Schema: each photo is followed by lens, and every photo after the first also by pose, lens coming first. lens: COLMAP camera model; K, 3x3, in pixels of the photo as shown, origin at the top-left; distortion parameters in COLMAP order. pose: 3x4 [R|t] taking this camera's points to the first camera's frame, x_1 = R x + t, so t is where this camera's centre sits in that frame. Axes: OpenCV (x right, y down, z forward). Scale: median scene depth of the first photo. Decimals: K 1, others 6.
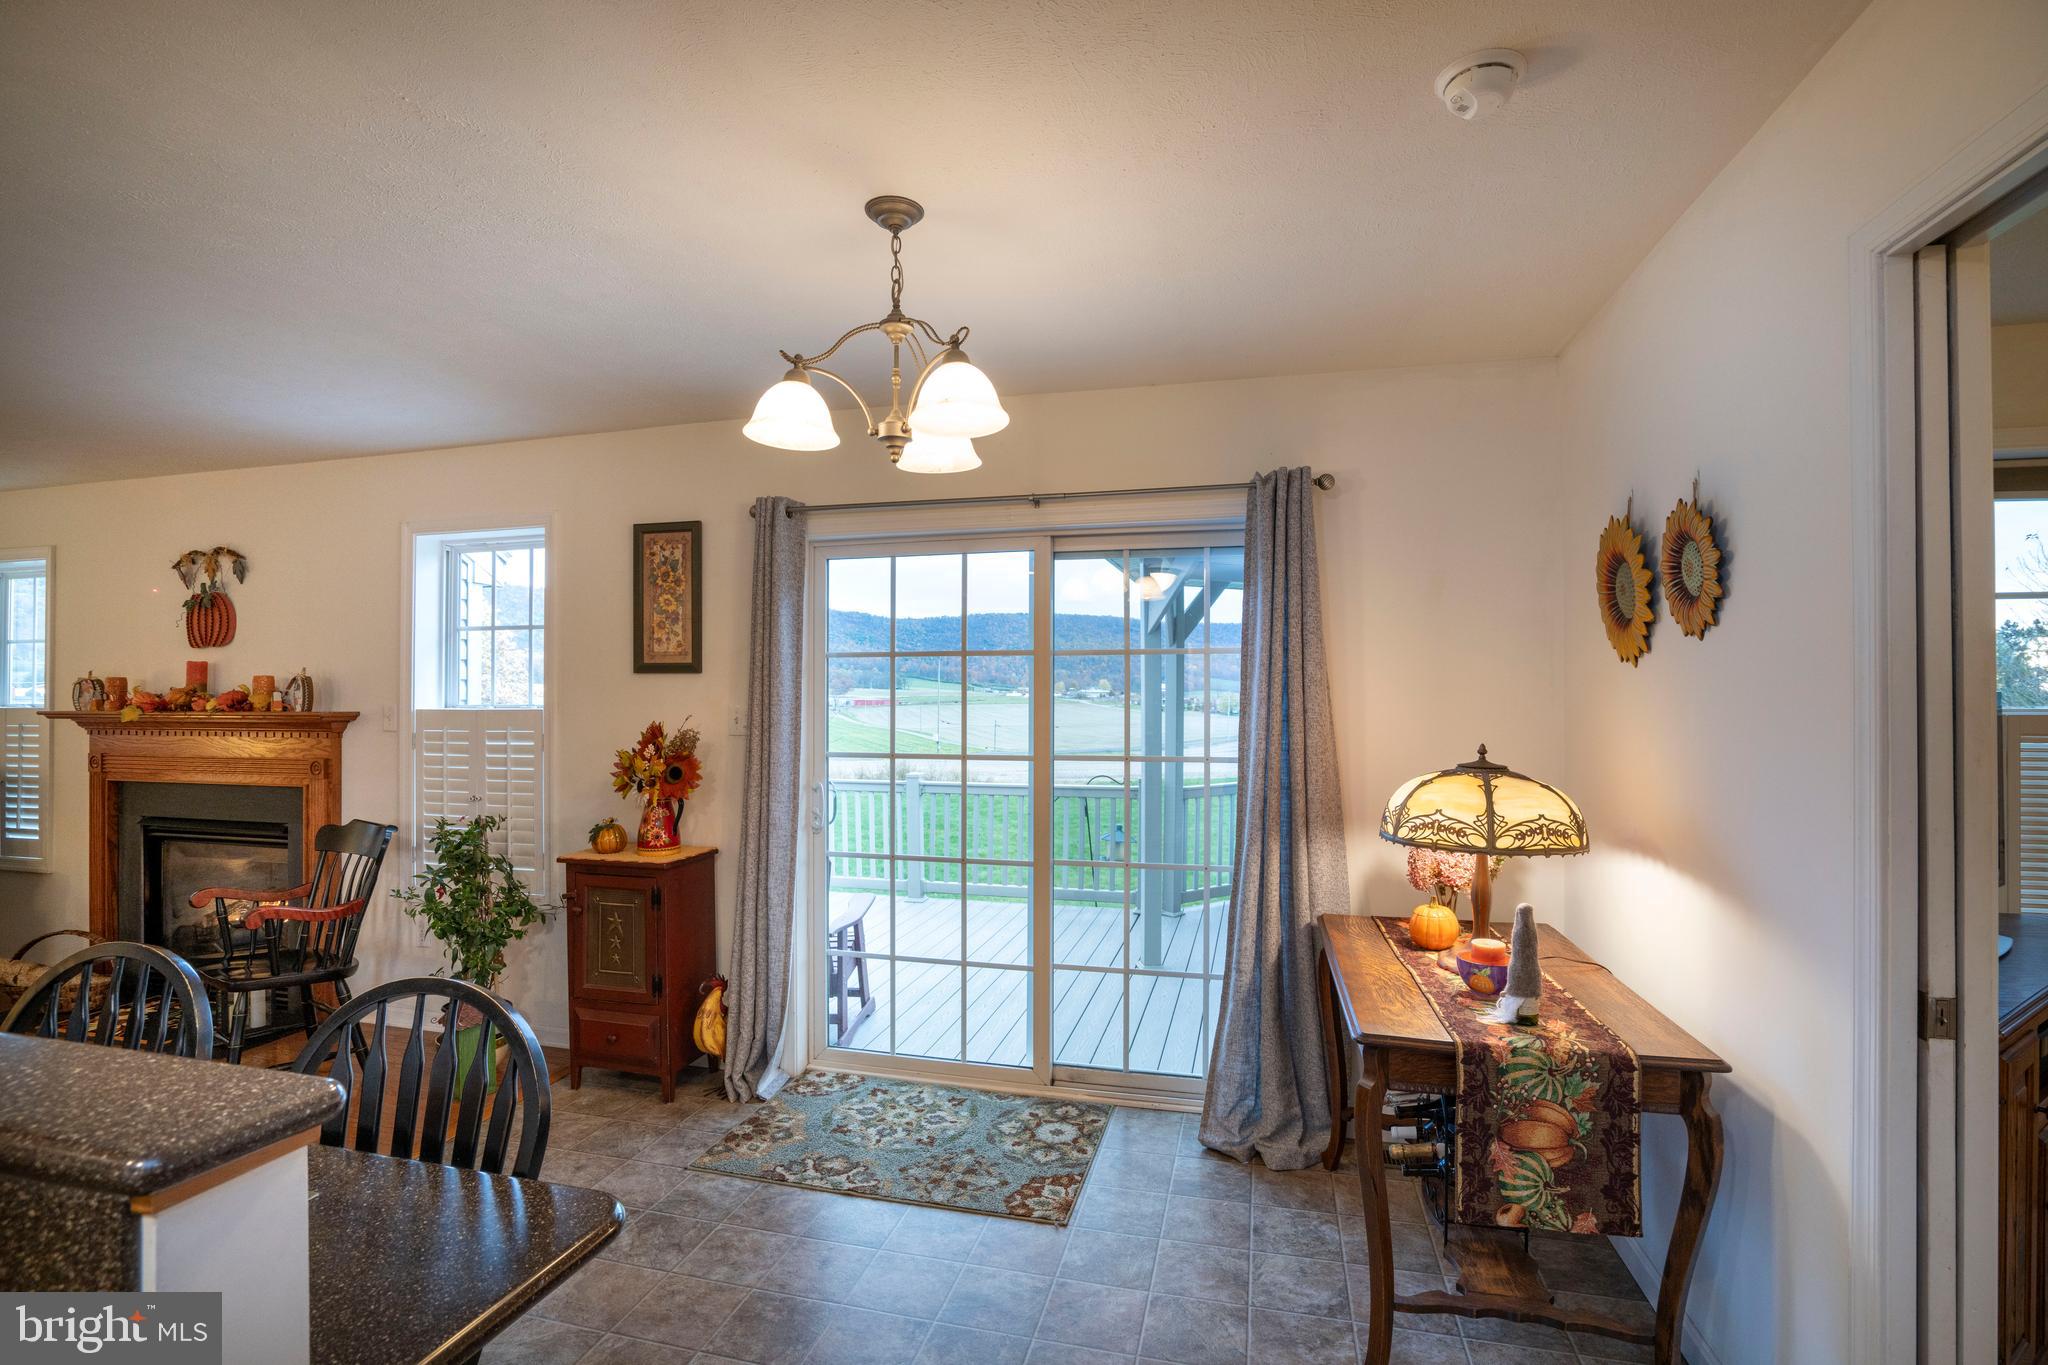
lens RADIAL K [[948.2, 0, 1020.8], [0, 948.2, 689.3], [0, 0, 1]] dist [-0.064210, 0.025013]
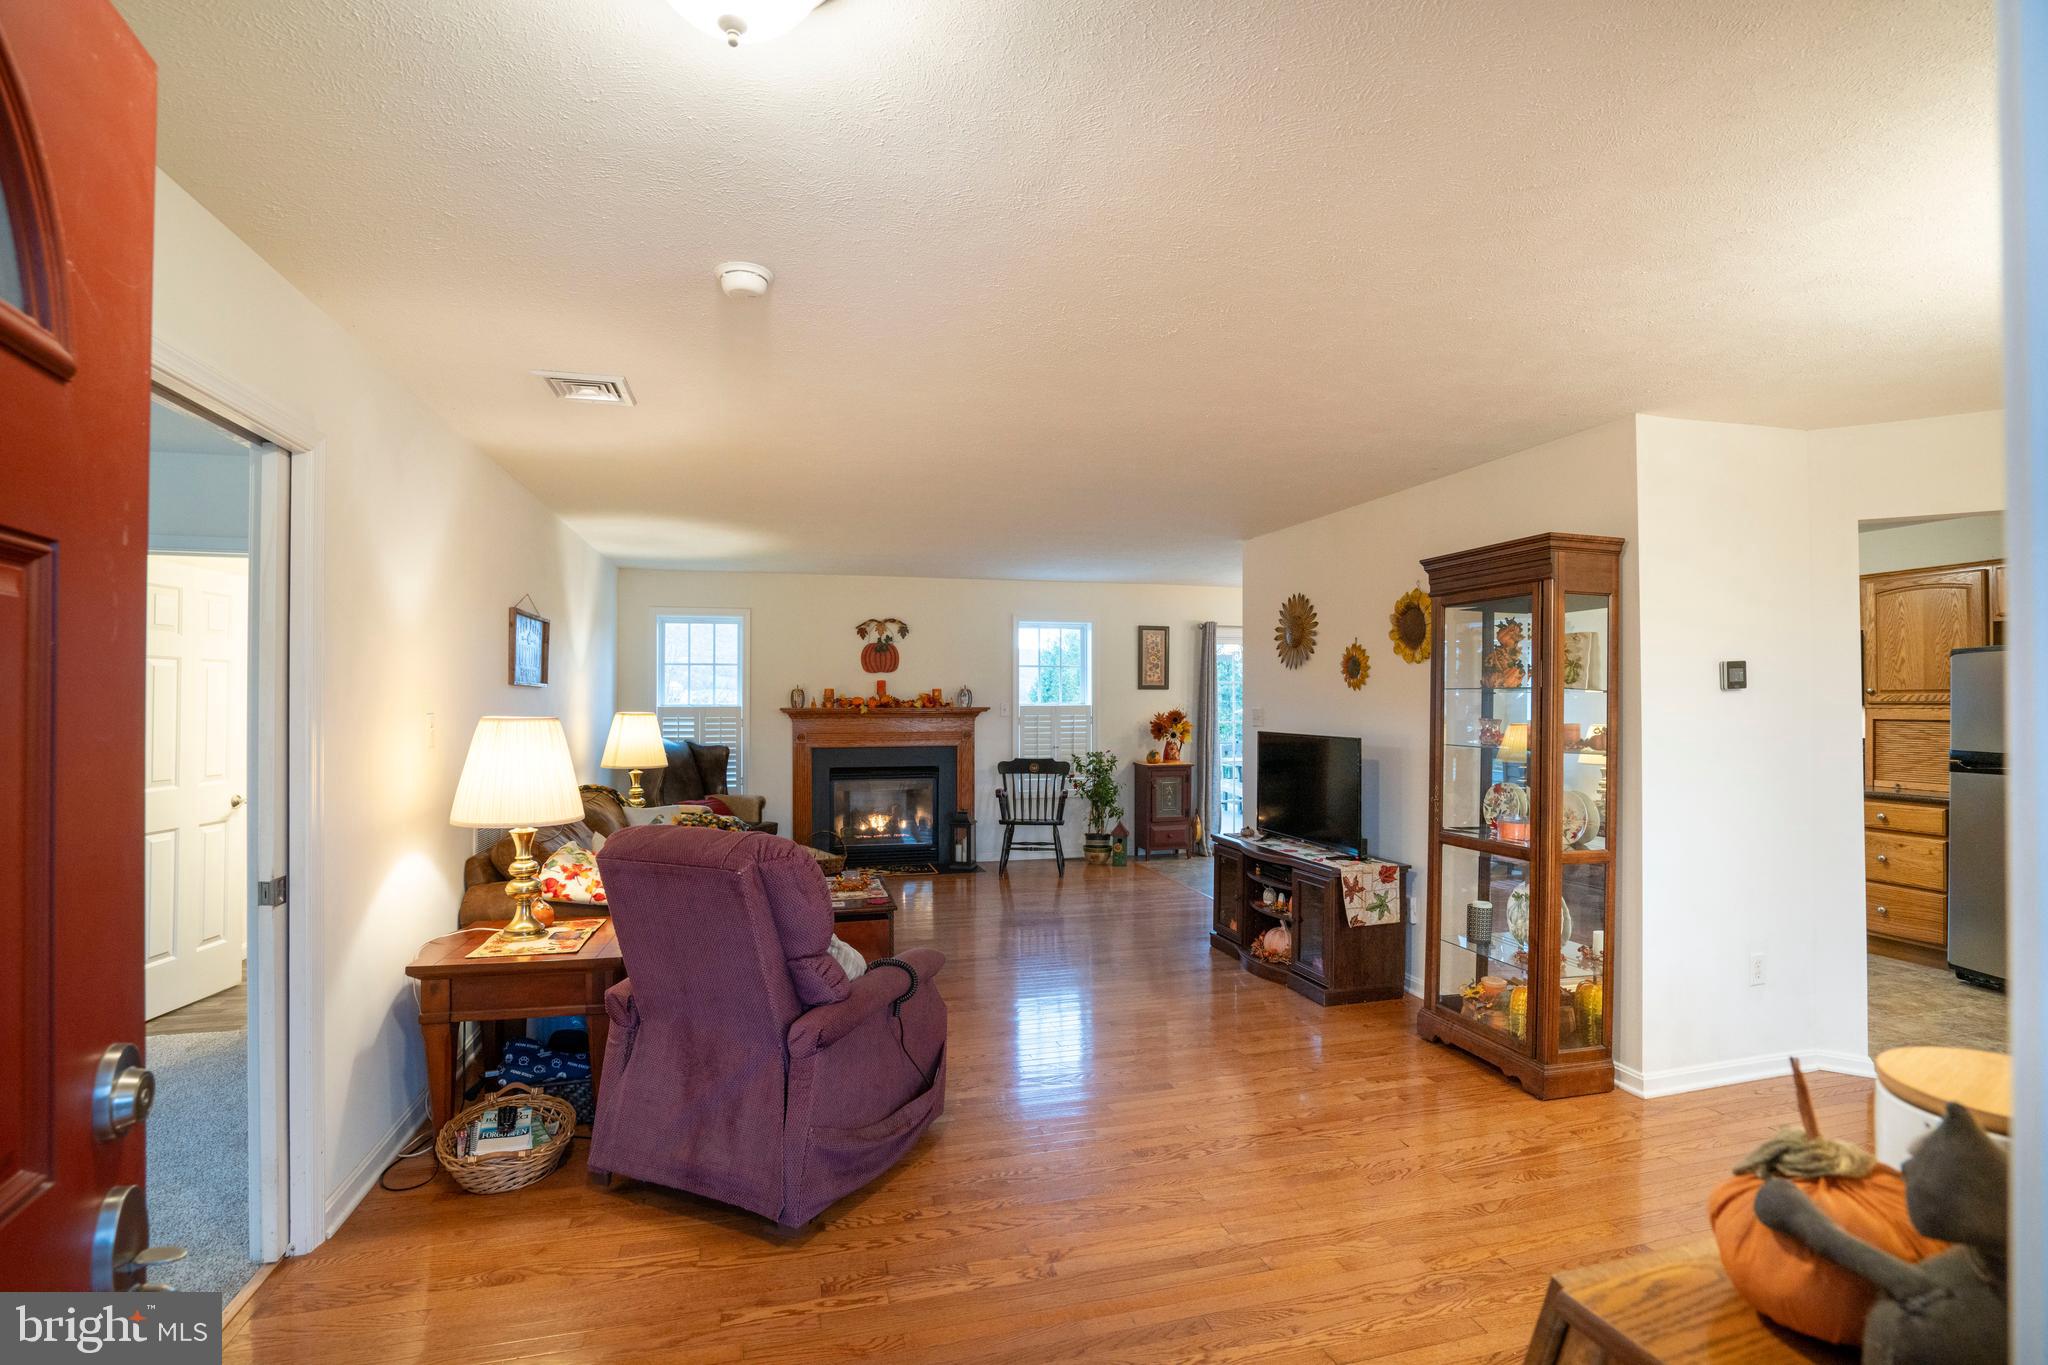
lens RADIAL K [[948.2, 0, 1020.8], [0, 948.2, 689.3], [0, 0, 1]] dist [-0.064210, 0.025013]
pose [[0.875036, 0.004674, 0.484036, -1.616079], [-0.003711, 0.999989, -0.002947, -0.008292], [-0.484044, 0.000782, 0.875043, -0.817924]]
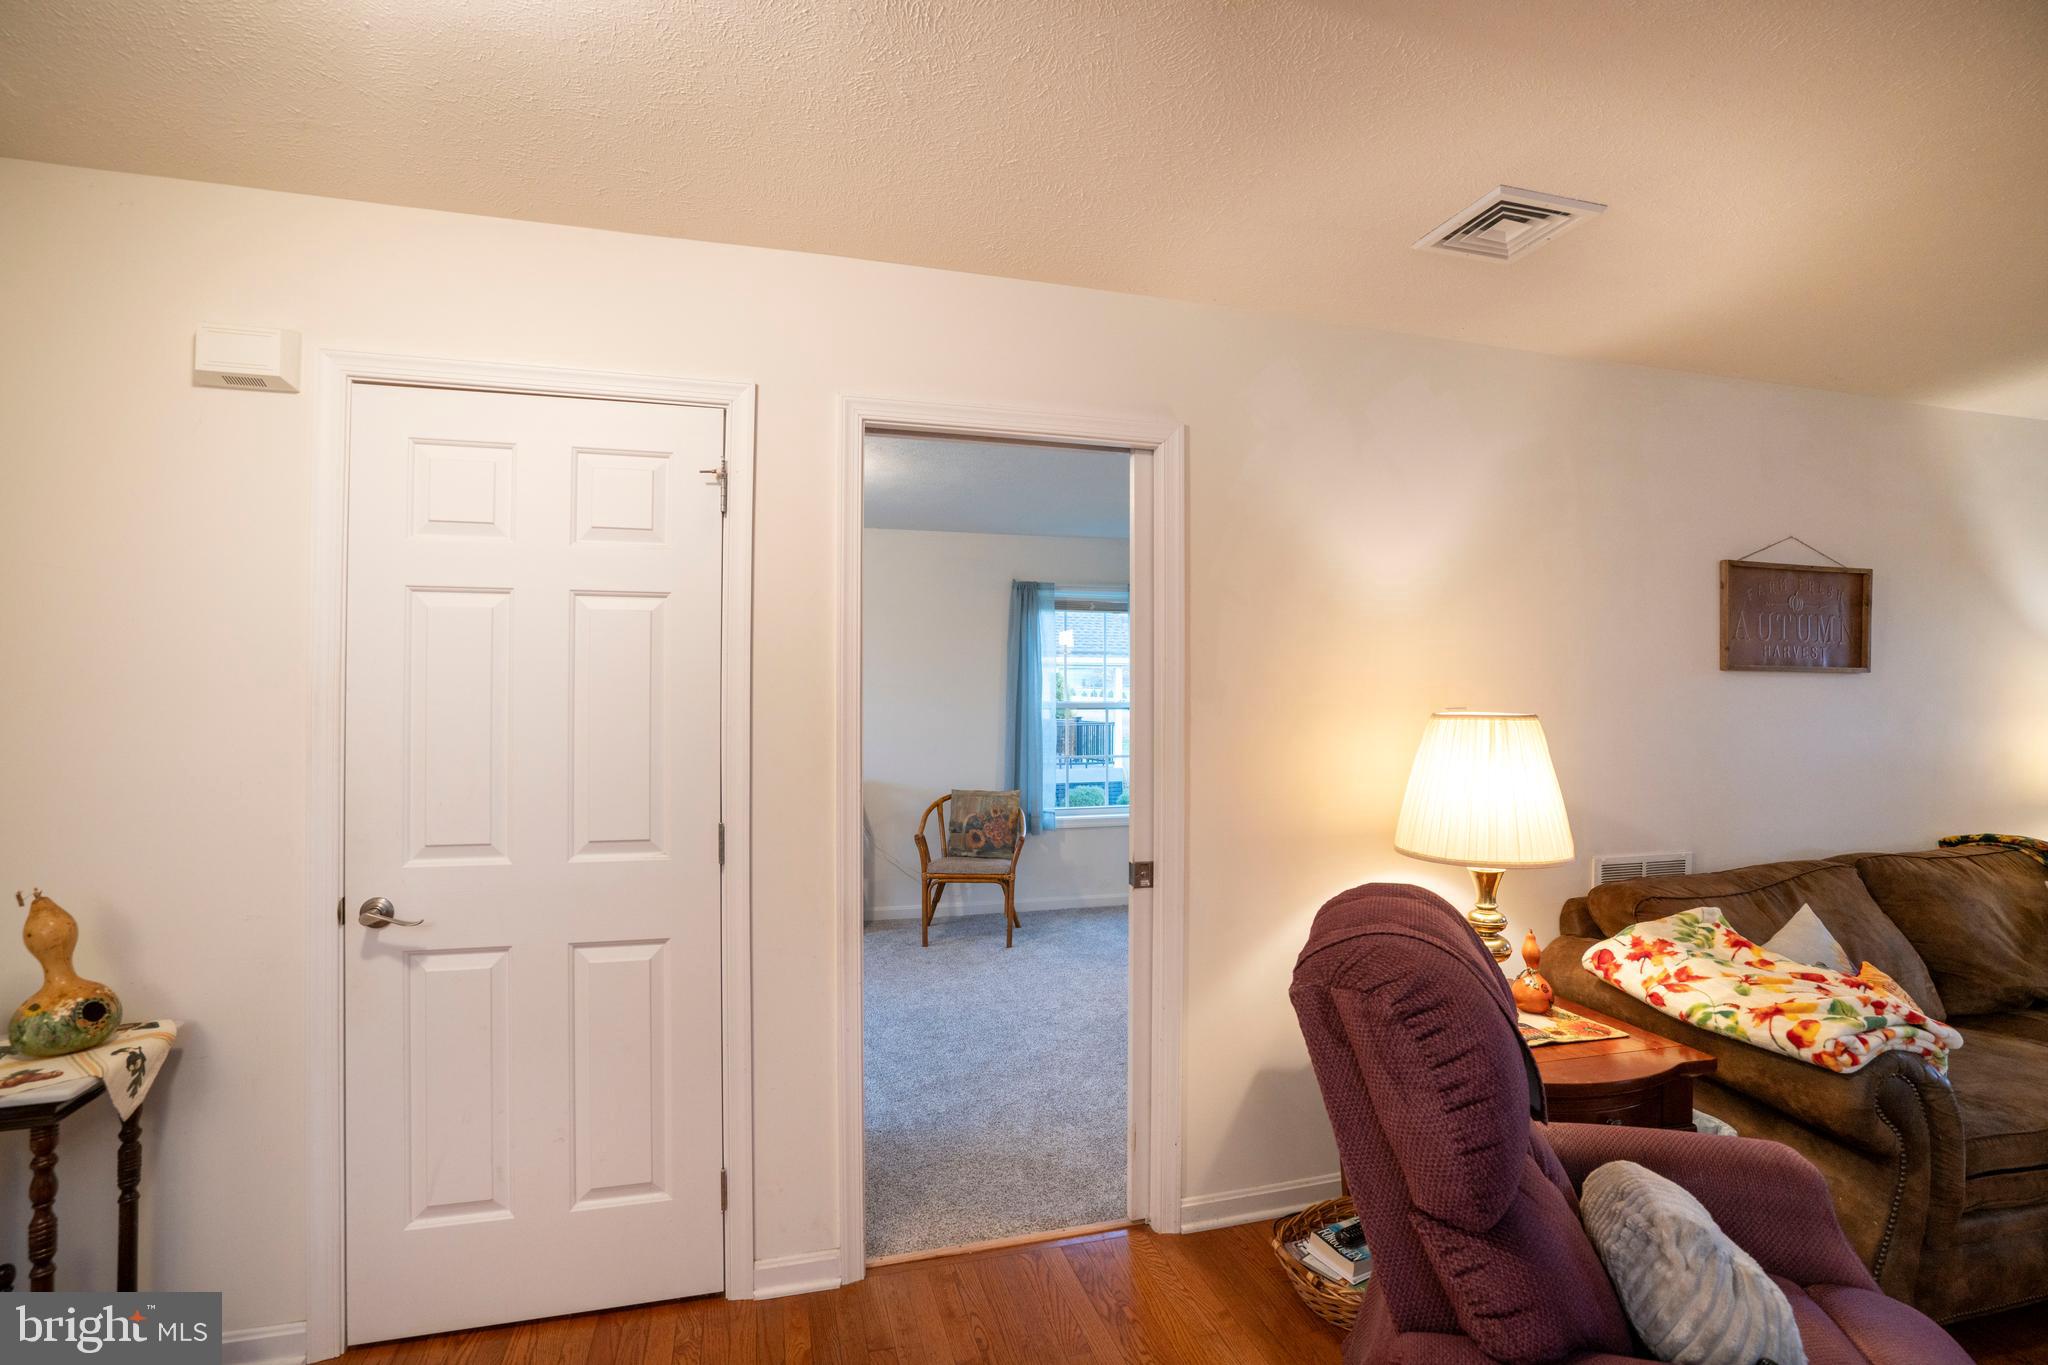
lens RADIAL K [[948.2, 0, 1020.8], [0, 948.2, 689.3], [0, 0, 1]] dist [-0.064210, 0.025013]
pose [[0.494957, -0.005343, -0.868901, -1.255639], [0.007388, 0.999971, -0.001941, -0.002024], [0.868886, -0.005459, 0.494982, -0.471863]]
